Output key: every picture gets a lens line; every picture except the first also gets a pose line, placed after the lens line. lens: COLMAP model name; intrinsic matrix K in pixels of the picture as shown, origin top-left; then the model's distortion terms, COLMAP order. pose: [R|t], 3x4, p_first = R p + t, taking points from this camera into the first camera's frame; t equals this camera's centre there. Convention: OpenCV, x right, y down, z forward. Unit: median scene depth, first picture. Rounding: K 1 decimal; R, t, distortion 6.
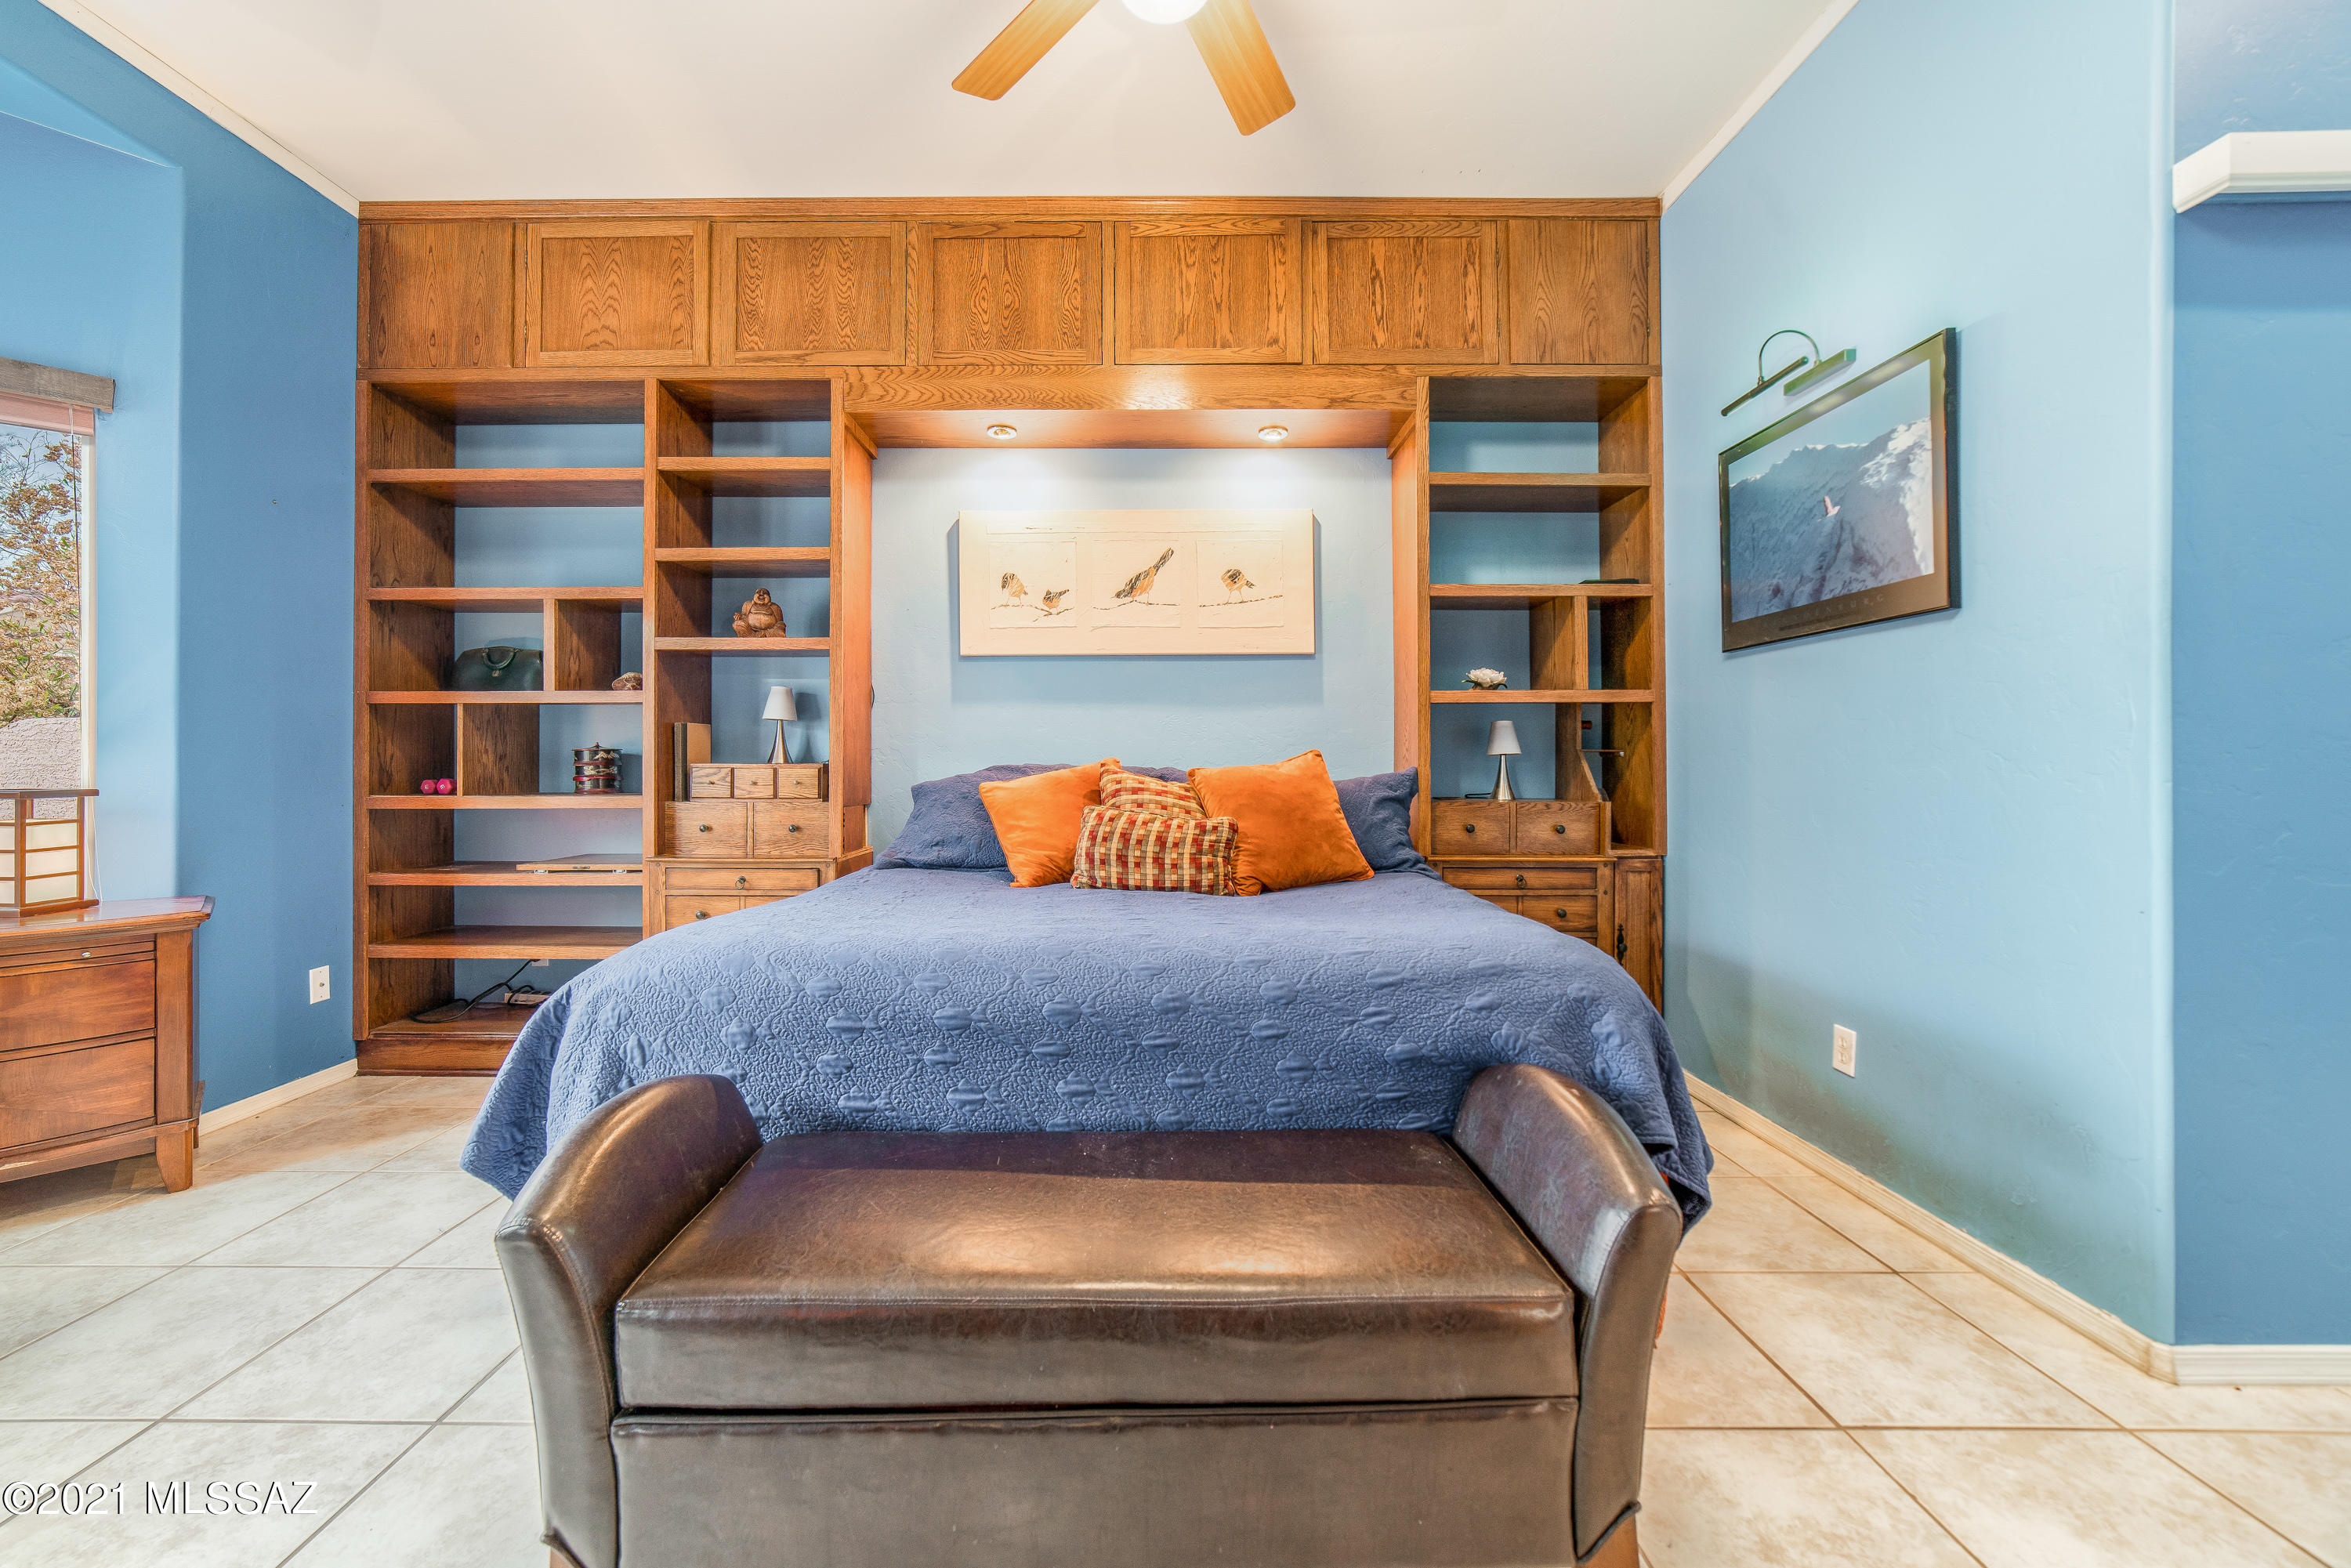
lens RADIAL K [[922.1, 0, 1159.9], [0, 922.1, 765.5], [0, 0, 1]] dist [-0.023485, 0.007001]
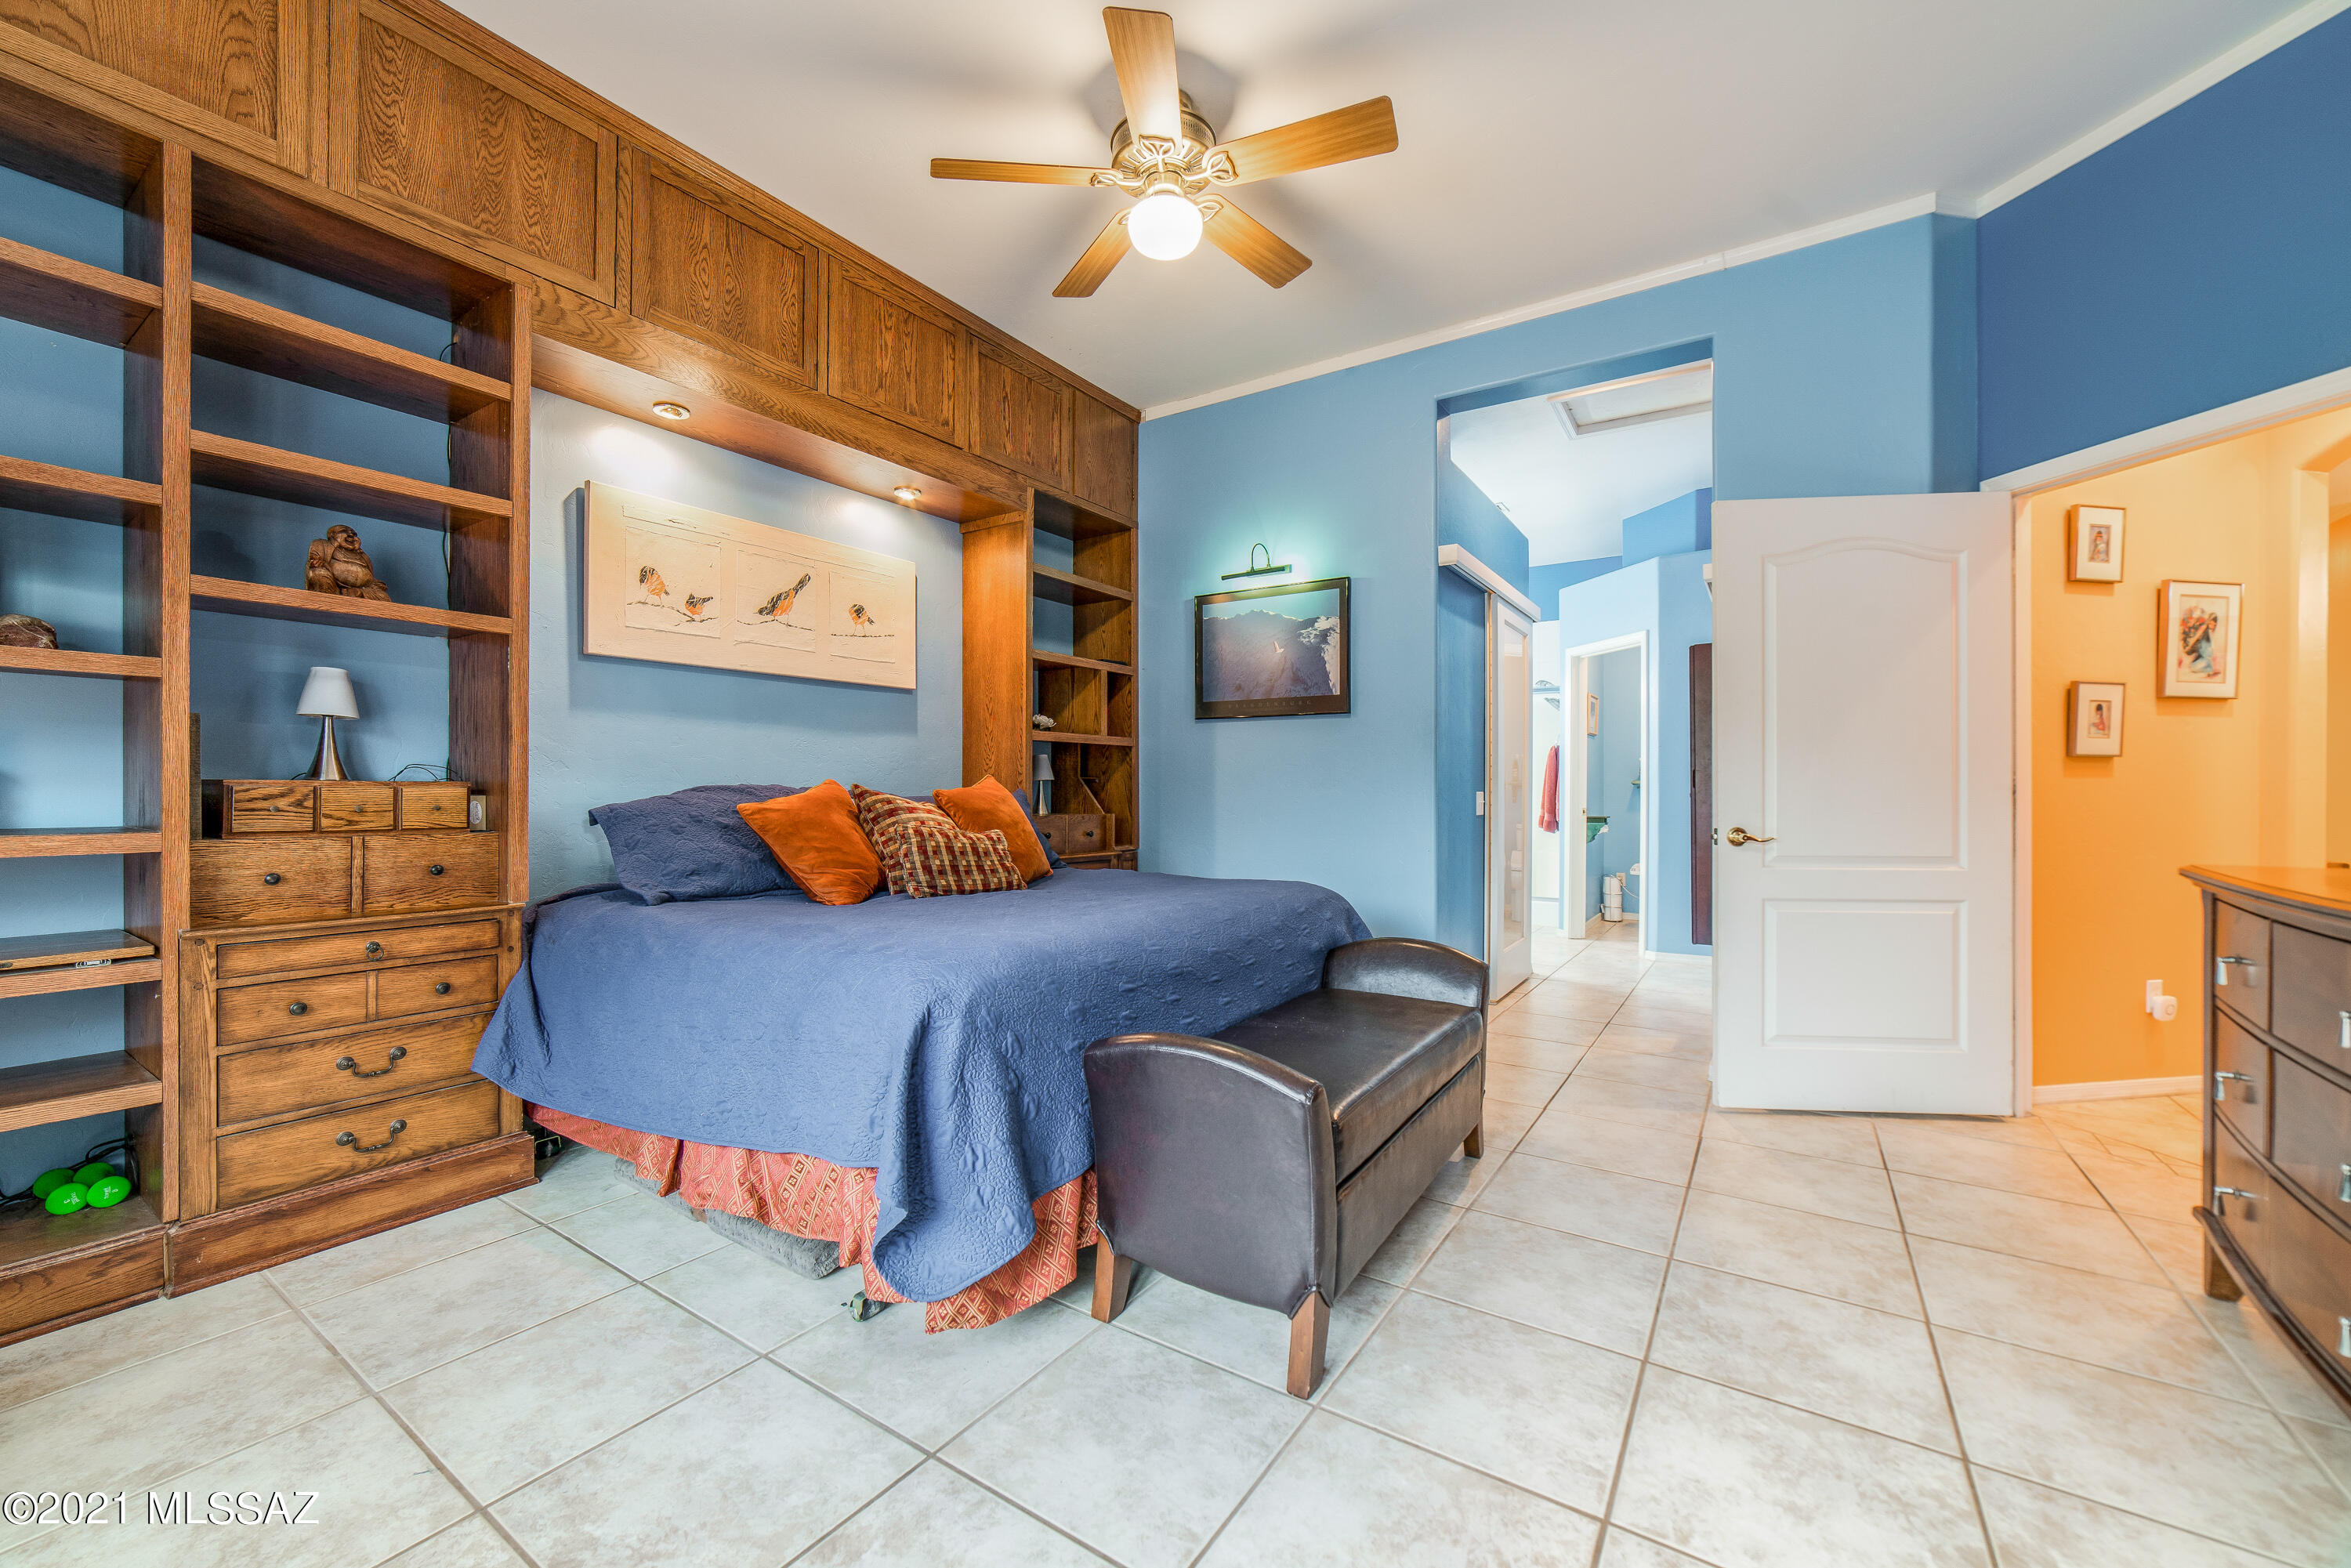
lens RADIAL K [[930.2, 0, 1159.6], [0, 930.2, 794.6], [0, 0, 1]] dist [-0.021813, 0.008748]
pose [[0.559093, -0.001429, 0.829104, -0.701090], [-0.005341, 0.999972, 0.005326, 0.001510], [-0.829088, -0.007406, 0.559069, 0.114010]]
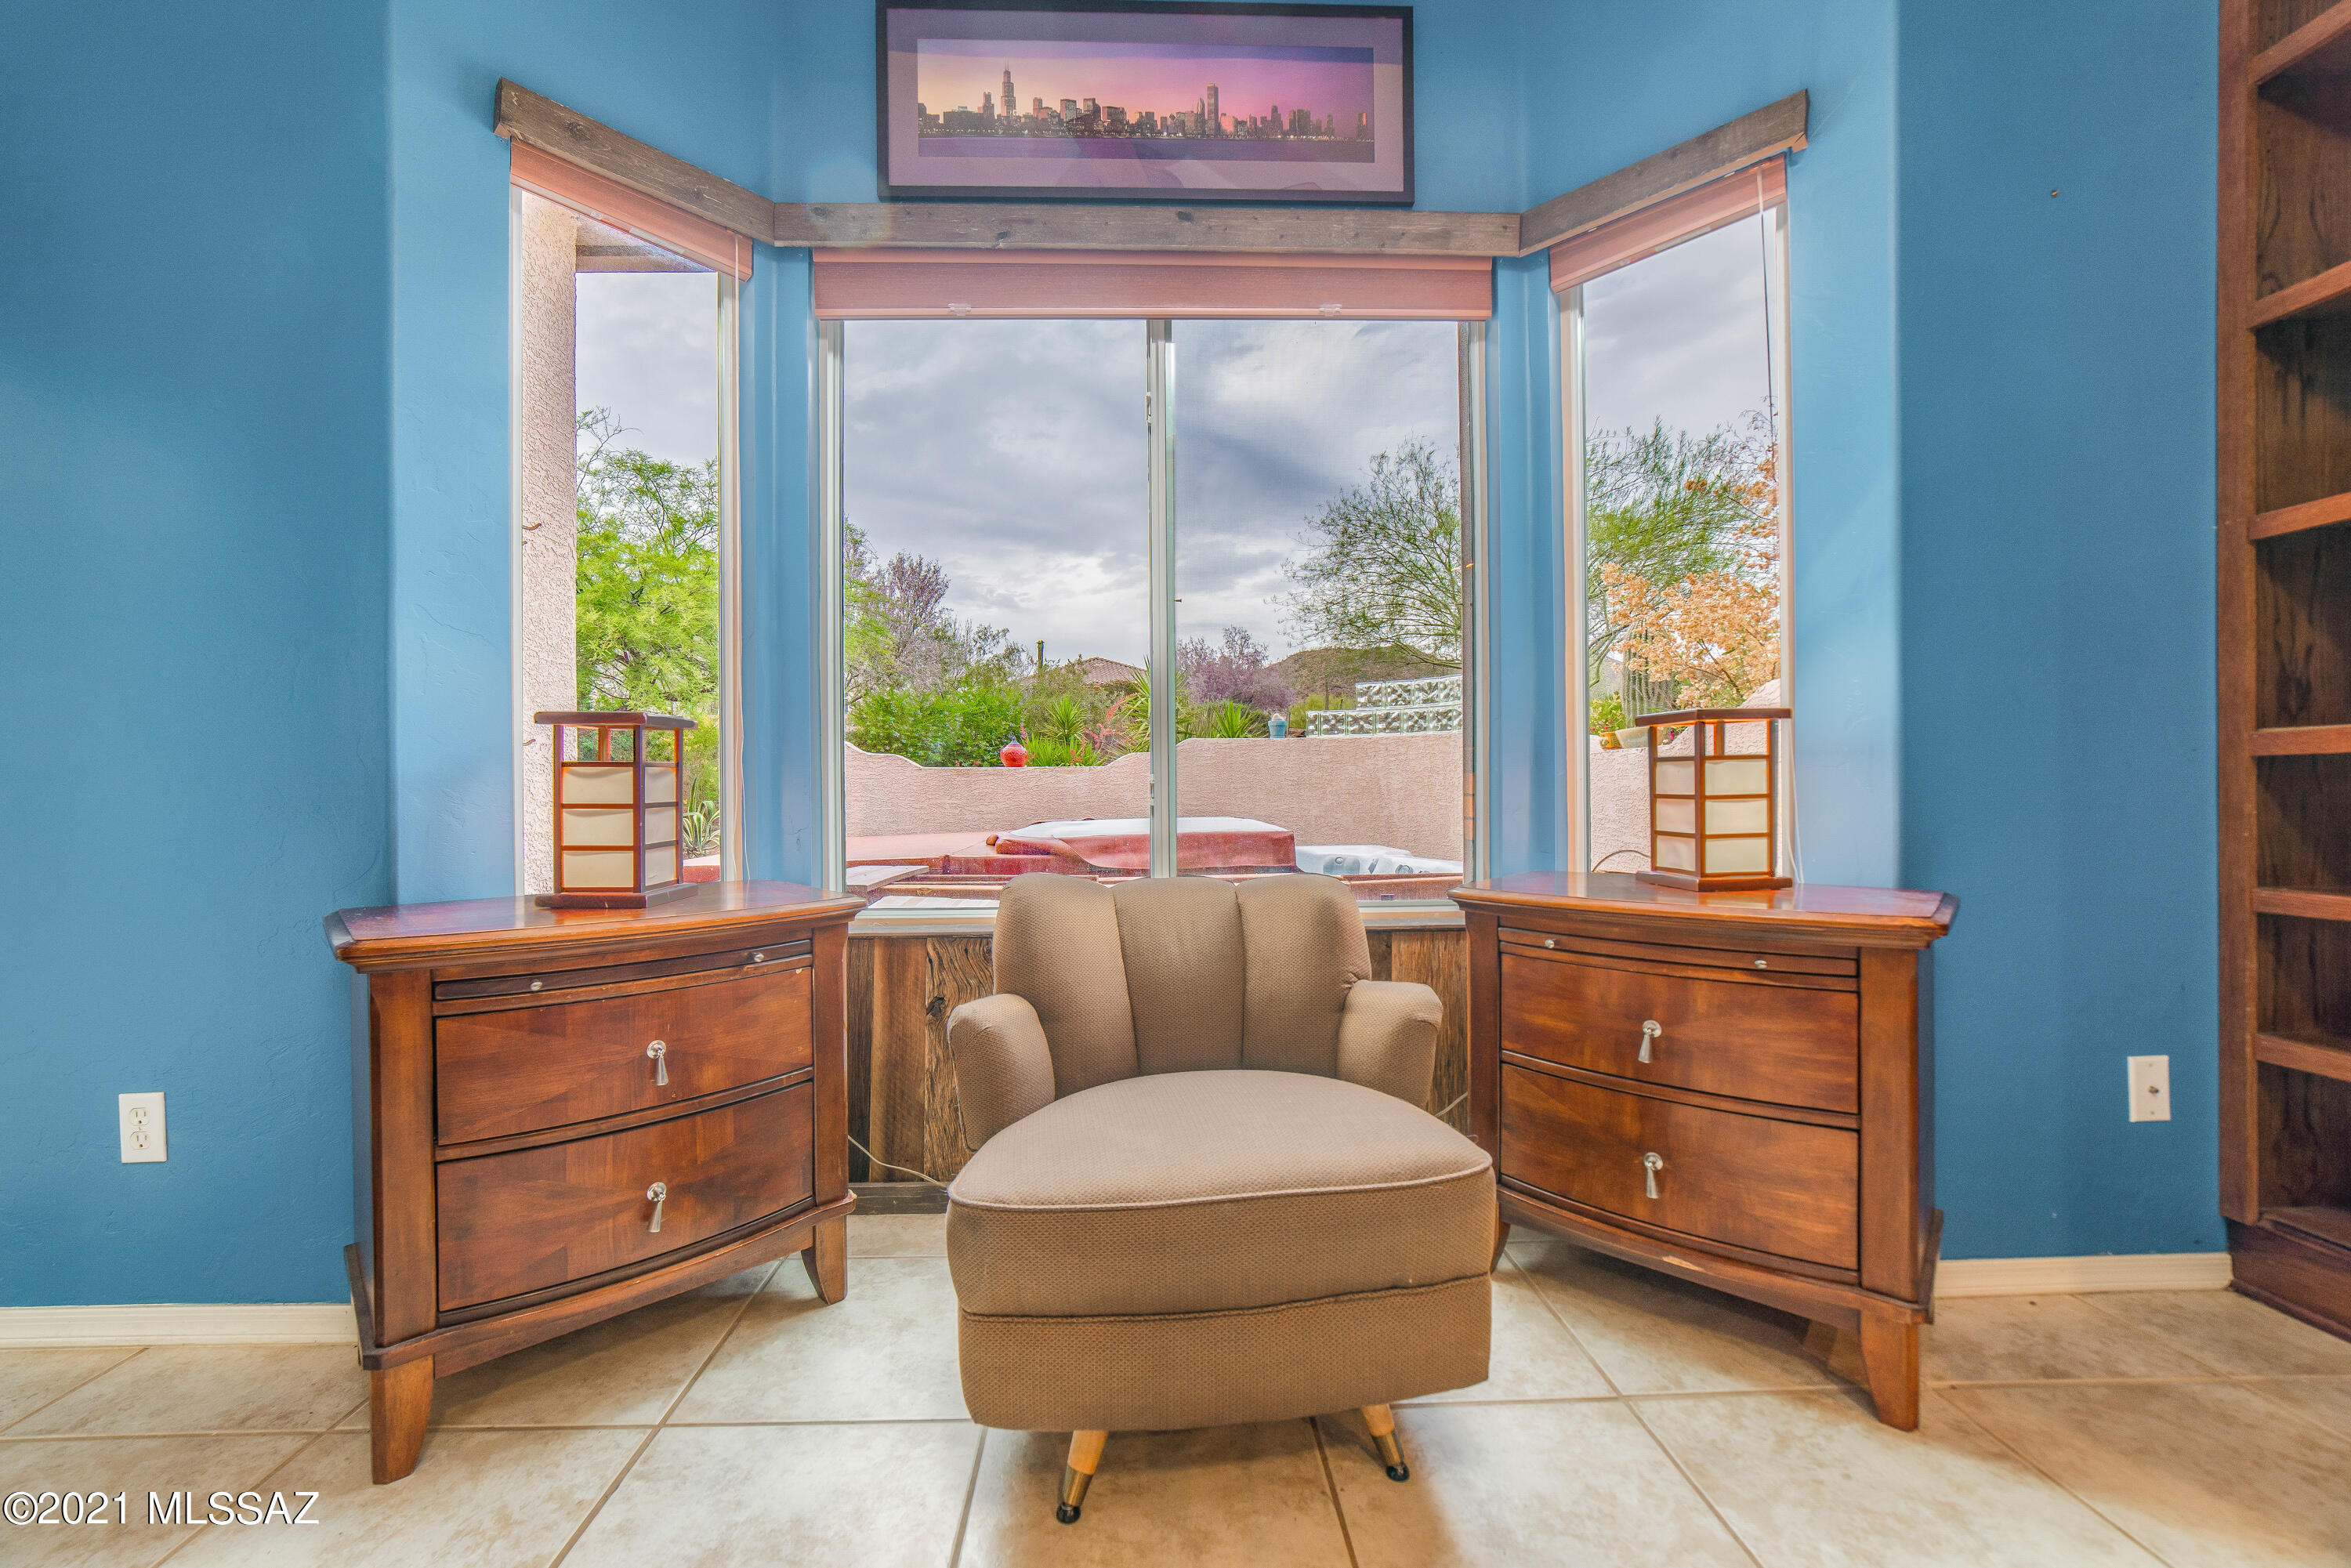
lens RADIAL K [[917.9, 0, 1159.4], [0, 917.9, 795.9], [0, 0, 1]] dist [-0.020202, 0.008275]
pose [[0.035058, 0.002485, -0.999382, -0.403700], [0.010768, 0.999938, 0.002864, 0.061554], [0.999327, -0.010862, 0.035029, 0.393761]]
